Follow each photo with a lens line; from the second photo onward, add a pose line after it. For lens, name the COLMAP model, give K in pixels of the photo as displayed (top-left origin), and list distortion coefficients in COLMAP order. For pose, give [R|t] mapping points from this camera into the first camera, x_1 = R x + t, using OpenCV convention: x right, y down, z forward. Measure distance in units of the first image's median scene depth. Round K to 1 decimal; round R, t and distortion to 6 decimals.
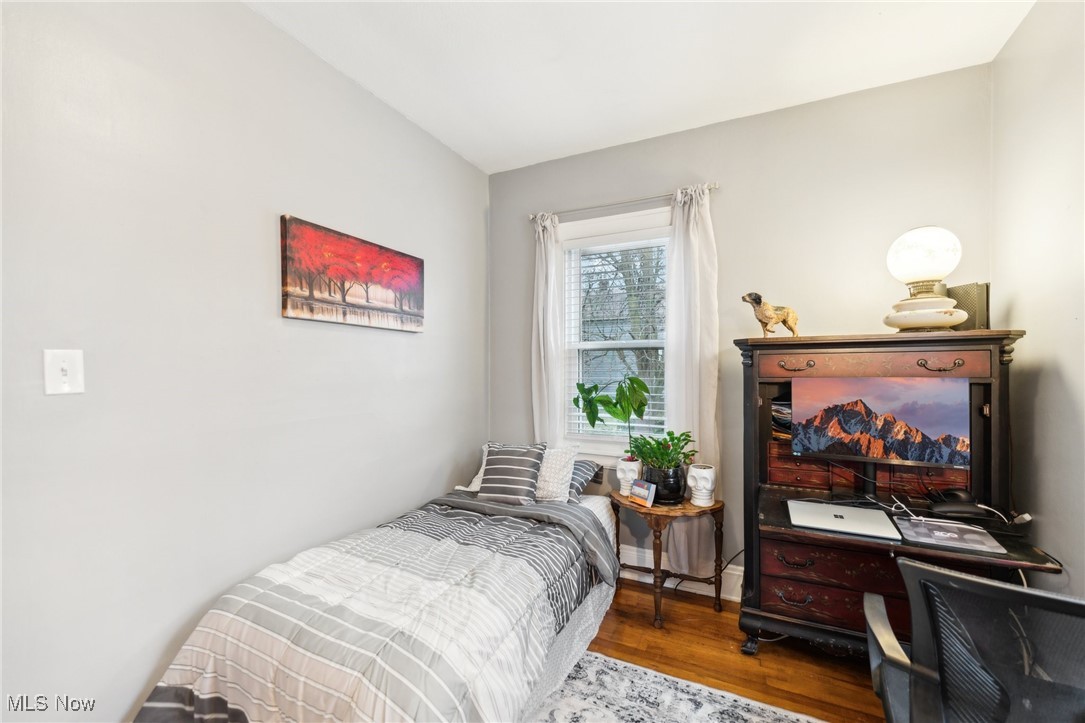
lens RADIAL K [[444.2, 0, 531.8], [0, 444.2, 370.4], [0, 0, 1]] dist [-0.002555, 0.000148]
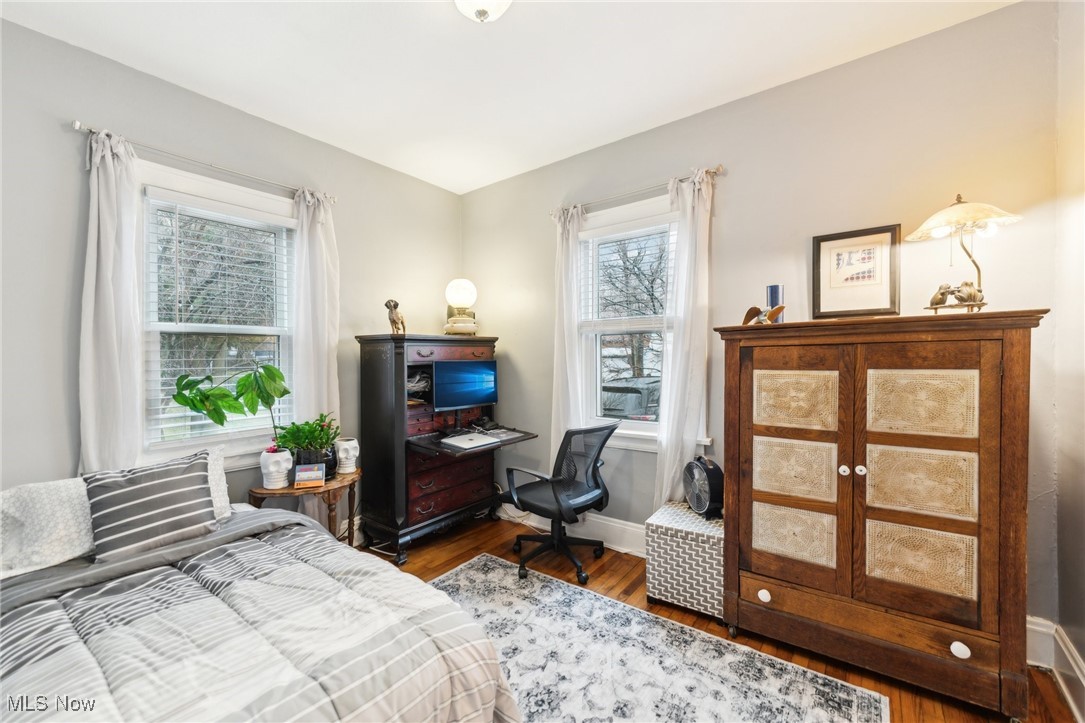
lens RADIAL K [[444.2, 0, 531.9], [0, 444.2, 356.3], [0, 0, 1]] dist [-0.002555, 0.000148]
pose [[0.180112, -0.000761, 0.983646, -0.684911], [0.012601, 0.999919, -0.001534, 0.004242], [-0.983565, 0.012672, 0.180107, 0.305055]]
